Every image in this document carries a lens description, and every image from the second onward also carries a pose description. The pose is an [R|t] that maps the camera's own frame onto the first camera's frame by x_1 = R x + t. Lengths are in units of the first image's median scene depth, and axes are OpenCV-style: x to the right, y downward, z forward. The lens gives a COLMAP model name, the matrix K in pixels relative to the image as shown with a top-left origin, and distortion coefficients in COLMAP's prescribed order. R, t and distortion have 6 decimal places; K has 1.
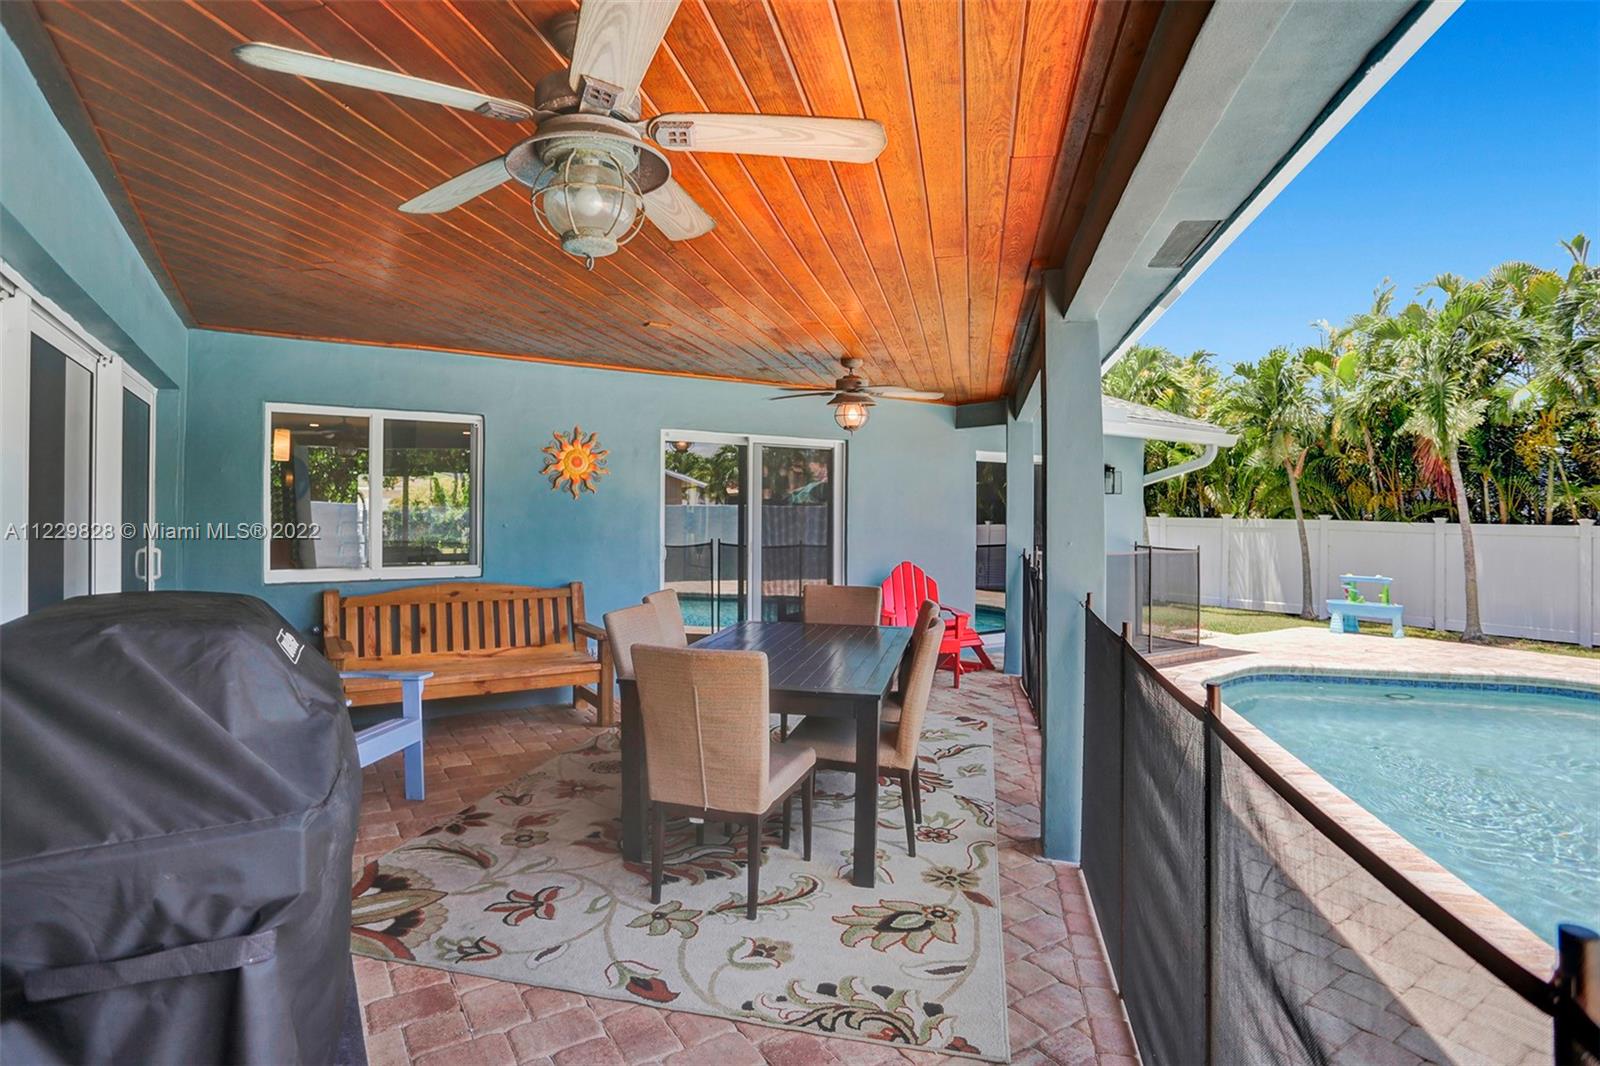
lens RADIAL K [[806.9, 0, 786.8], [0, 806.9, 518.5], [0, 0, 1]] dist [-0.066503, 0.023026]
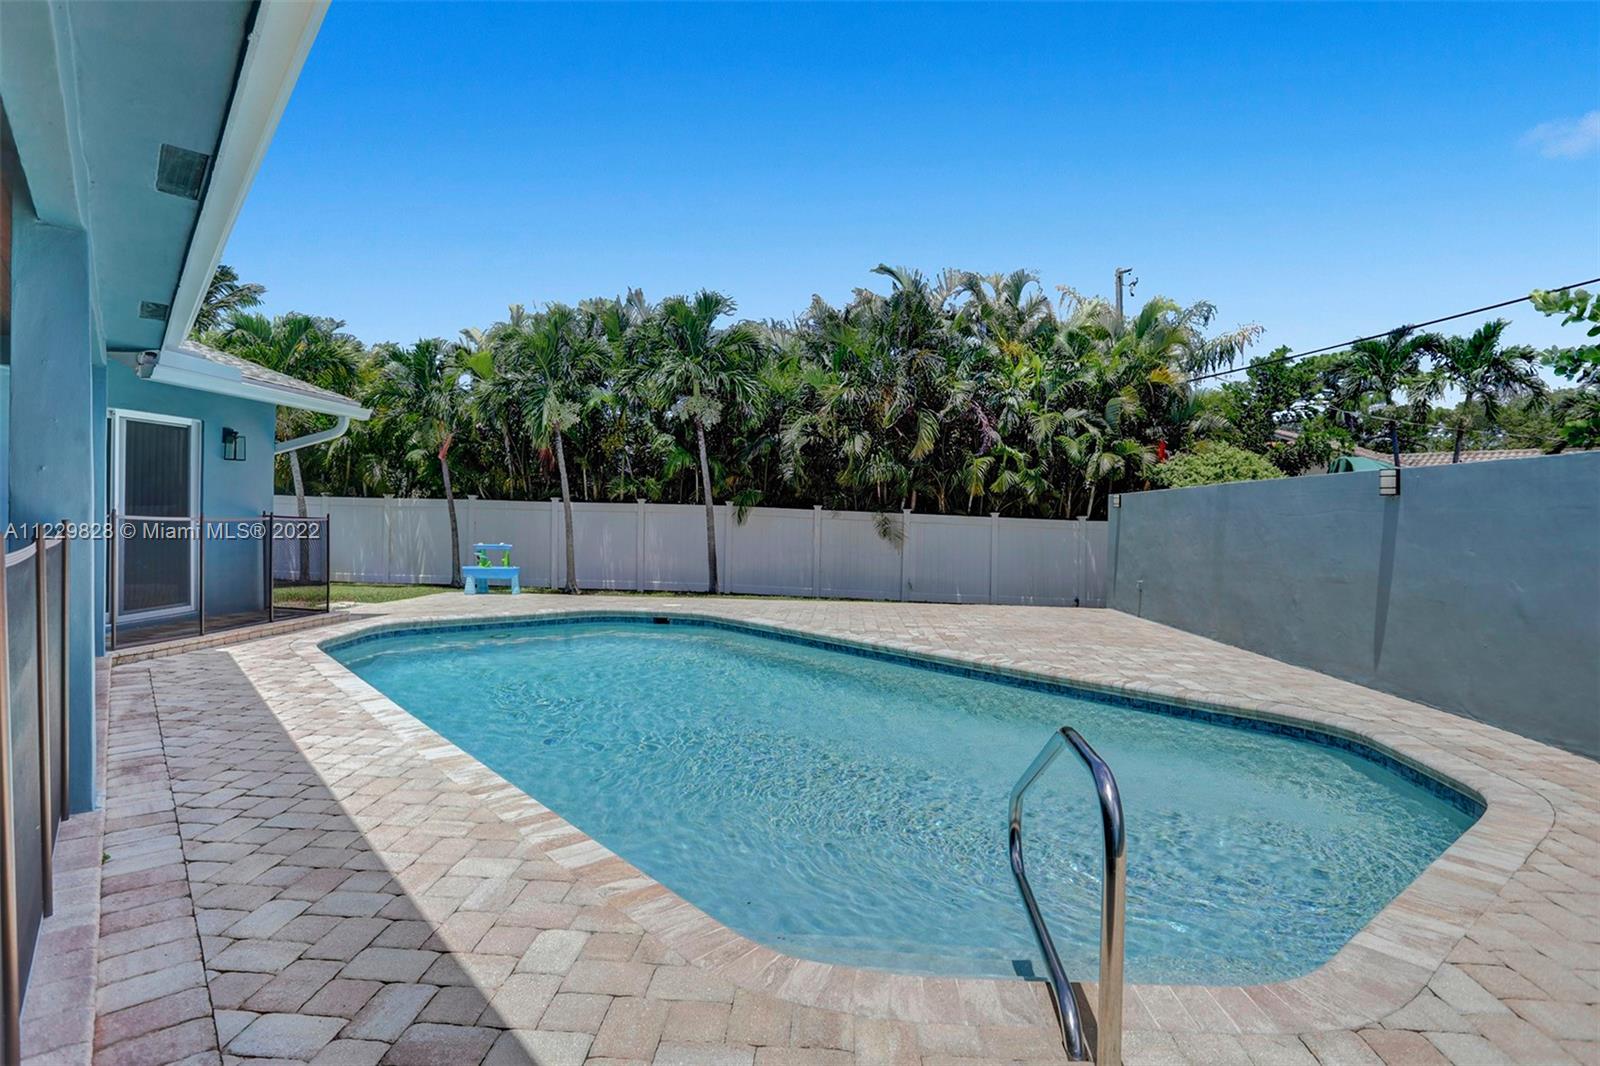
lens RADIAL K [[806.9, 0, 785.3], [0, 806.9, 518.1], [0, 0, 1]] dist [-0.066503, 0.023026]
pose [[0.599511, -0.004827, 0.800352, 0.060109], [-0.002342, 0.999967, 0.007785, 0.031983], [-0.800363, -0.006541, 0.599480, -0.089451]]
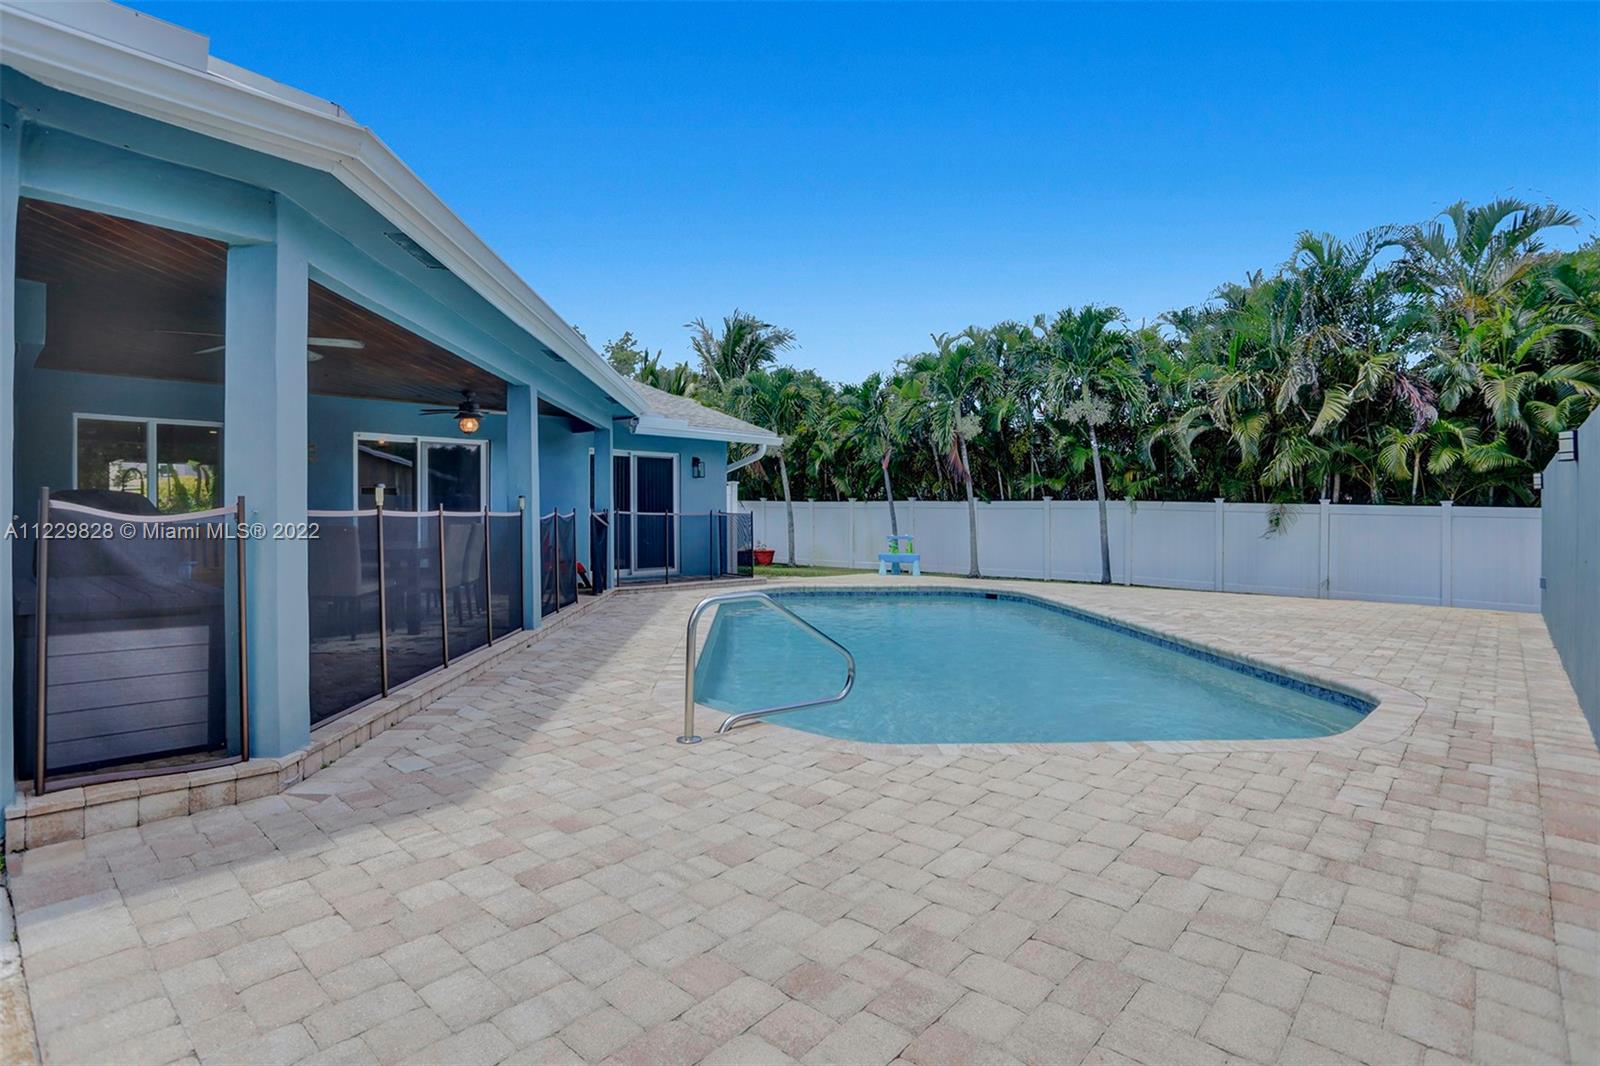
lens RADIAL K [[806.9, 0, 783.0], [0, 806.9, 520.9], [0, 0, 1]] dist [-0.066503, 0.023026]
pose [[0.968725, -0.013212, 0.247787, 0.207605], [0.012985, 0.999912, 0.002548, 0.053073], [-0.247799, 0.000749, 0.968811, -0.540737]]
